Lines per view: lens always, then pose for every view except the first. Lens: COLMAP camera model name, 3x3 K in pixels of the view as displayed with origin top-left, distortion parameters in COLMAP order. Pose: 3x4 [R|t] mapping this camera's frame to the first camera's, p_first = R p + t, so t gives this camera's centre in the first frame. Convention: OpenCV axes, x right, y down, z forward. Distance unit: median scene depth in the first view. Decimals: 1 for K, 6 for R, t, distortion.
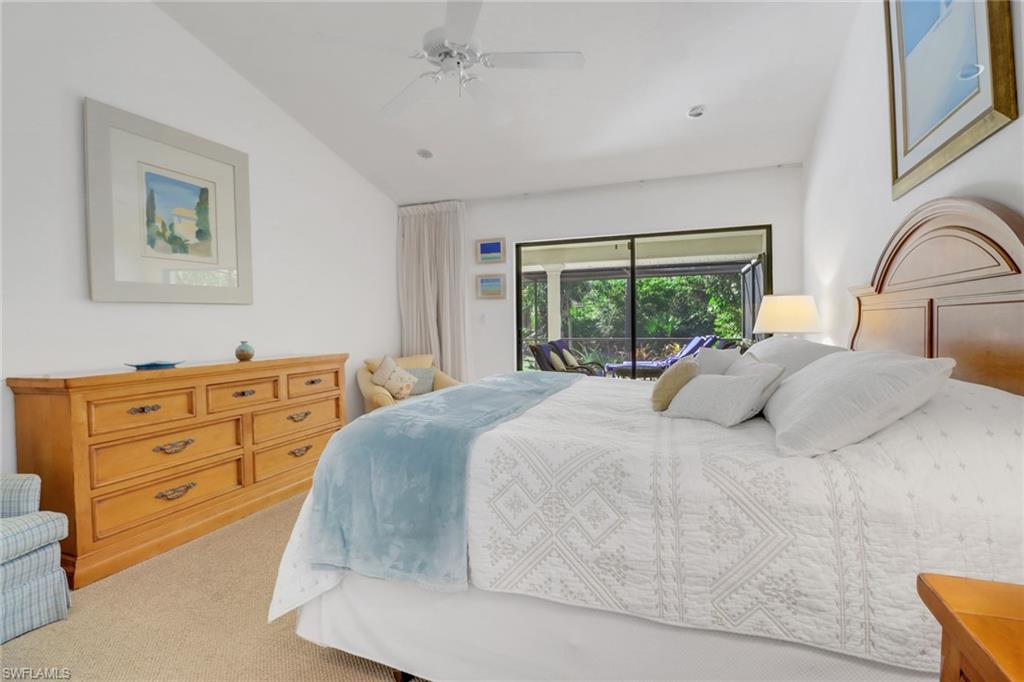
lens RADIAL K [[488.0, 0, 513.7], [0, 488.0, 323.5], [0, 0, 1]] dist [0.000626, -0.001588]
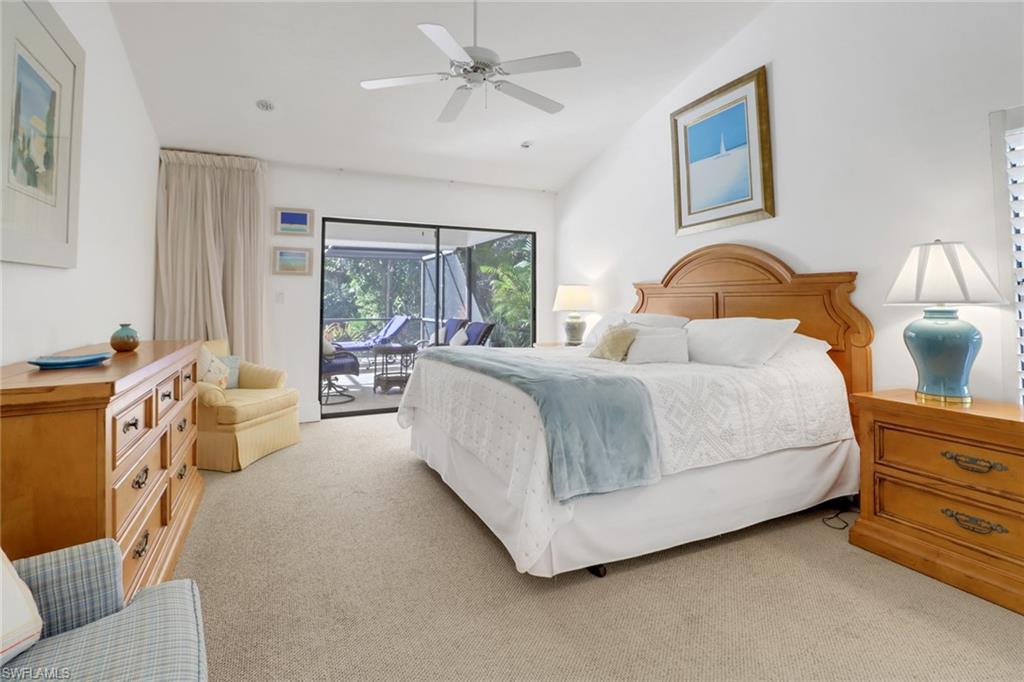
lens RADIAL K [[511.9, 0, 512.2], [0, 511.9, 268.0], [0, 0, 1]] dist [0.002416, -0.000341]
pose [[0.691527, 0.060044, 0.719850, -0.445454], [-0.008175, 0.997126, -0.075318, 0.004730], [-0.722304, 0.046200, 0.690031, 0.056823]]
